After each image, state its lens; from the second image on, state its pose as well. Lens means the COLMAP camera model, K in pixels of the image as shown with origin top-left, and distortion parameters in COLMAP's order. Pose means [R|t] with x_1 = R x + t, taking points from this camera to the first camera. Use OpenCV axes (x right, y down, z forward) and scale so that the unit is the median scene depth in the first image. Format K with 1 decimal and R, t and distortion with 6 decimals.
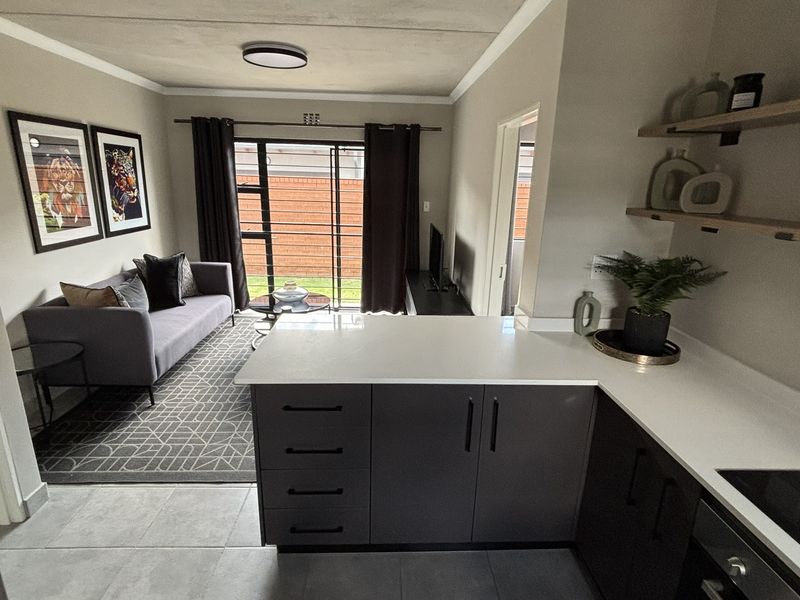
lens RADIAL K [[428.6, 0, 398.8], [0, 428.6, 299.2], [0, 0, 1]] dist [0.008175, -0.008839]
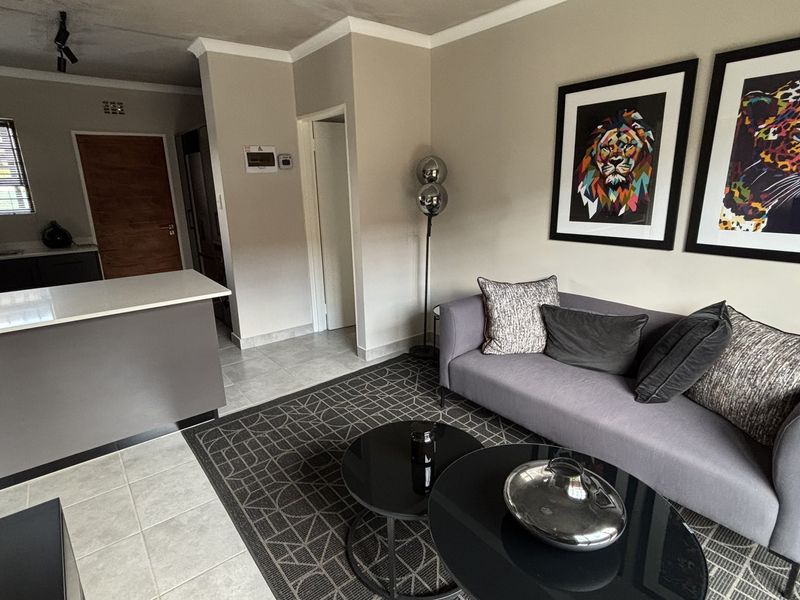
lens RADIAL K [[428.6, 0, 397.6], [0, 428.6, 299.0], [0, 0, 1]] dist [0.008175, -0.008839]
pose [[-0.806146, 0.145076, -0.573657, -0.004769], [-0.159913, 0.879988, 0.447268, -0.329632], [0.569699, 0.452298, -0.686199, 1.388350]]
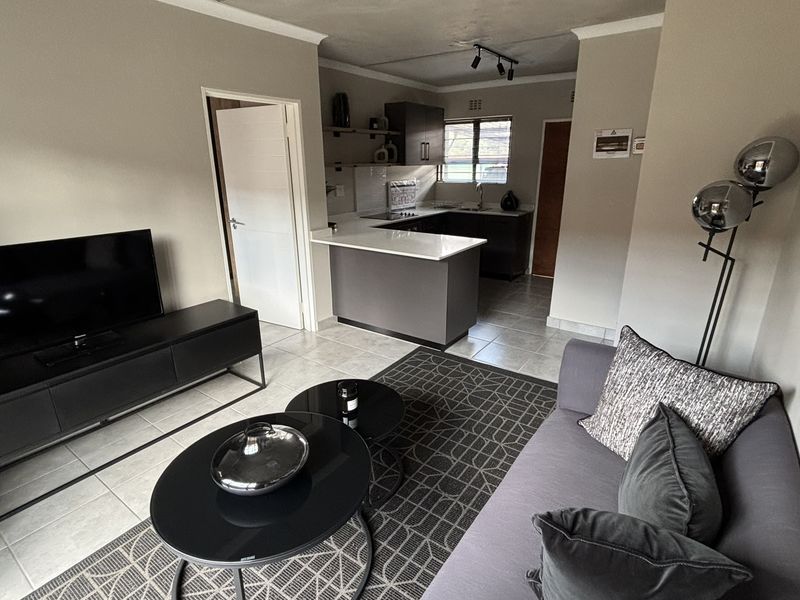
lens RADIAL K [[428.6, 0, 395.5], [0, 428.6, 300.3], [0, 0, 1]] dist [0.008175, -0.008839]
pose [[-0.782424, -0.212284, 0.585446, -0.690656], [0.156075, 0.843256, 0.514354, -0.391574], [-0.602870, 0.493817, -0.626651, 1.417191]]
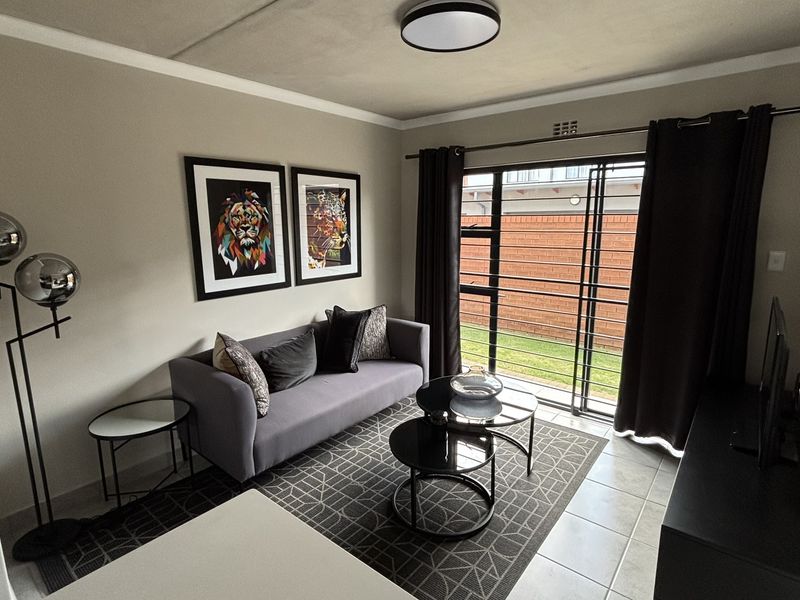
lens RADIAL K [[428.6, 0, 402.8], [0, 428.6, 299.3], [0, 0, 1]] dist [0.008175, -0.008839]
pose [[0.750500, 0.093681, -0.654197, 0.110108], [-0.154041, 0.987433, -0.035317, -0.134017], [0.642668, 0.127279, 0.755499, 0.521765]]
